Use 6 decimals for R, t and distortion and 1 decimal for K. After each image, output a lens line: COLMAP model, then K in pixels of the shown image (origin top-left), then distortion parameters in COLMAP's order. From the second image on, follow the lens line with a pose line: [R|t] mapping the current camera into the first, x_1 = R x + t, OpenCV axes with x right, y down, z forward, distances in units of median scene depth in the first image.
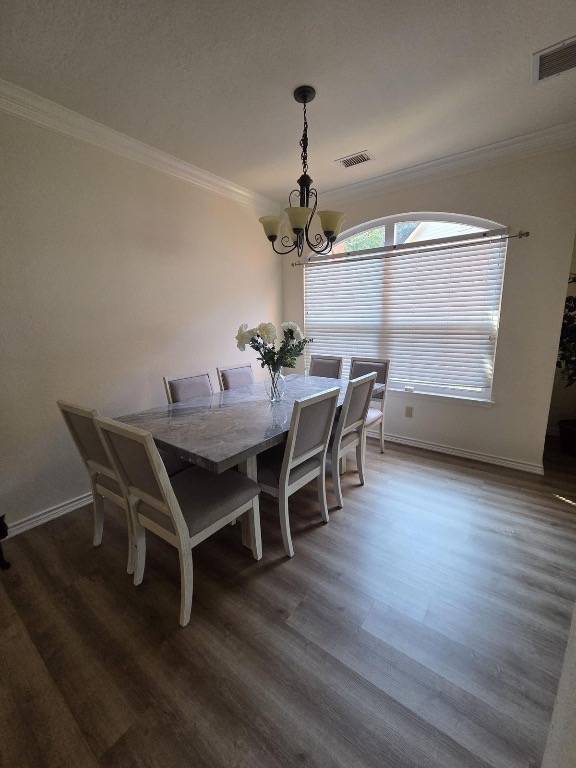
lens RADIAL K [[316.4, 0, 287.7], [0, 316.4, 384.9], [0, 0, 1]] dist [0.004416, -0.003240]
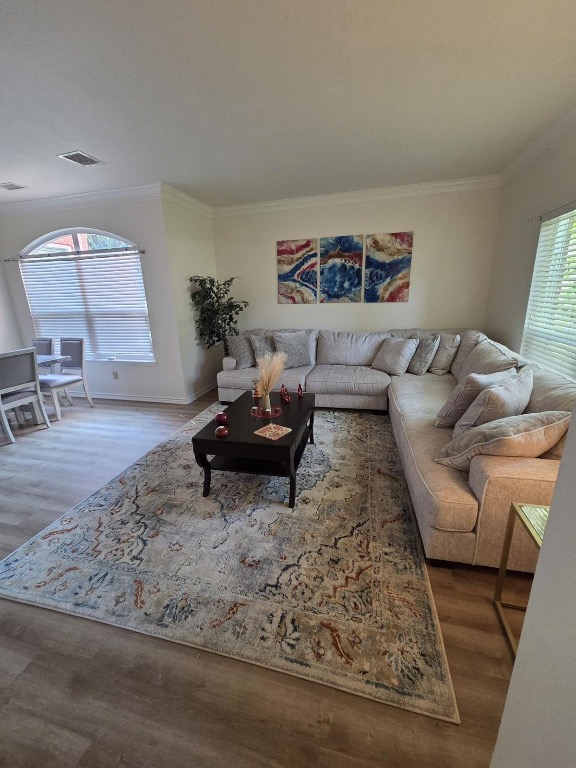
lens RADIAL K [[316.4, 0, 288.9], [0, 316.4, 383.0], [0, 0, 1]] dist [0.004416, -0.003240]
pose [[0.924759, -0.114561, 0.362900, 0.606143], [0.094237, 0.992849, 0.073285, 0.092903], [-0.368701, -0.033573, 0.928942, -0.573779]]
